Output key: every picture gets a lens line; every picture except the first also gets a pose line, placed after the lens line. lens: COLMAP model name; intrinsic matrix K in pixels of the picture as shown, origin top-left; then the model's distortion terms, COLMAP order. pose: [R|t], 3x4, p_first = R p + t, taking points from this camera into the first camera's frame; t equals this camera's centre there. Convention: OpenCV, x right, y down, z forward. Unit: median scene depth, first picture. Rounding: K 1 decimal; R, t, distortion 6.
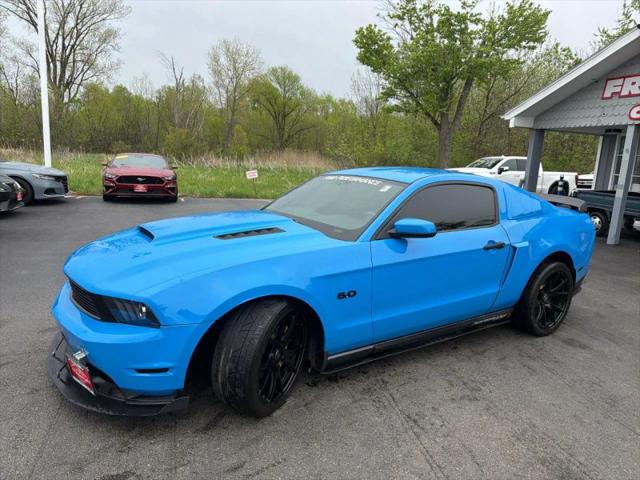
lens RADIAL K [[451.6, 0, 325.0], [0, 451.6, 244.2], [0, 0, 1]] dist [0.027620, -0.041838]
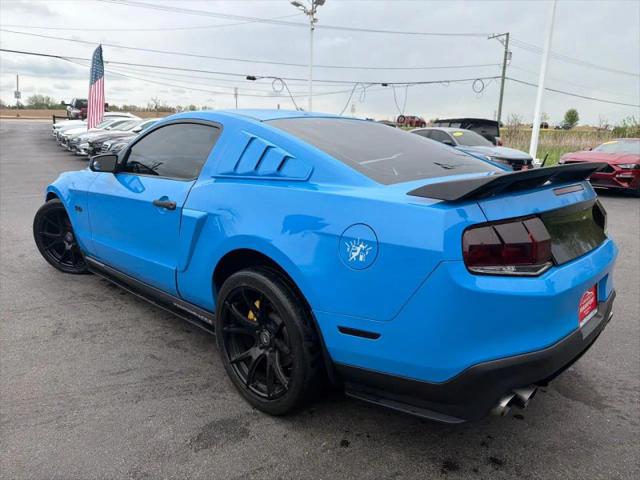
lens RADIAL K [[451.6, 0, 319.8], [0, 451.6, 240.6], [0, 0, 1]] dist [0.027620, -0.041838]
pose [[0.222395, 0.185567, -0.957134, 0.336876], [-0.195529, 0.970263, 0.142681, -0.027402], [0.955149, 0.155416, 0.252065, 0.311747]]
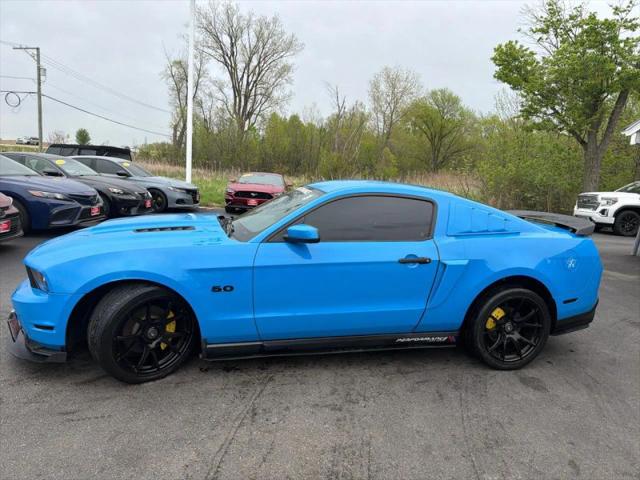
lens RADIAL K [[451.6, 0, 323.8], [0, 451.6, 238.0], [0, 0, 1]] dist [0.027620, -0.041838]
pose [[0.937521, 0.058924, -0.342904, 0.150990], [-0.079736, 0.995712, -0.046903, 0.004929], [0.338670, 0.071315, 0.938199, 0.009853]]
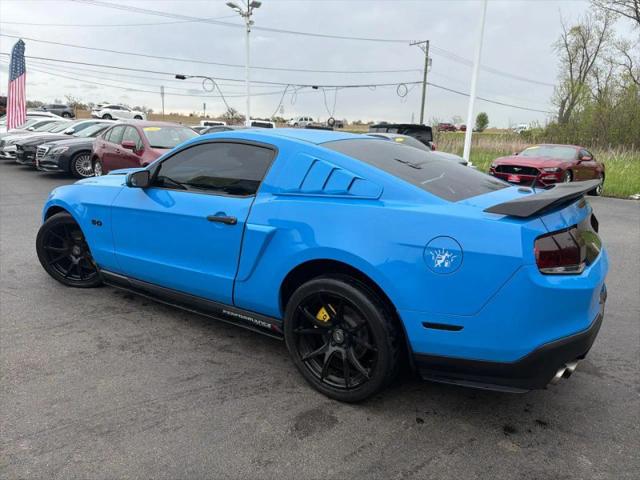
lens RADIAL K [[451.6, 0, 320.1], [0, 451.6, 243.8], [0, 0, 1]] dist [0.027620, -0.041838]
pose [[0.377091, 0.182582, -0.908001, 0.342103], [-0.186961, 0.975200, 0.118450, -0.023571], [0.907109, 0.125095, 0.401875, 0.246985]]
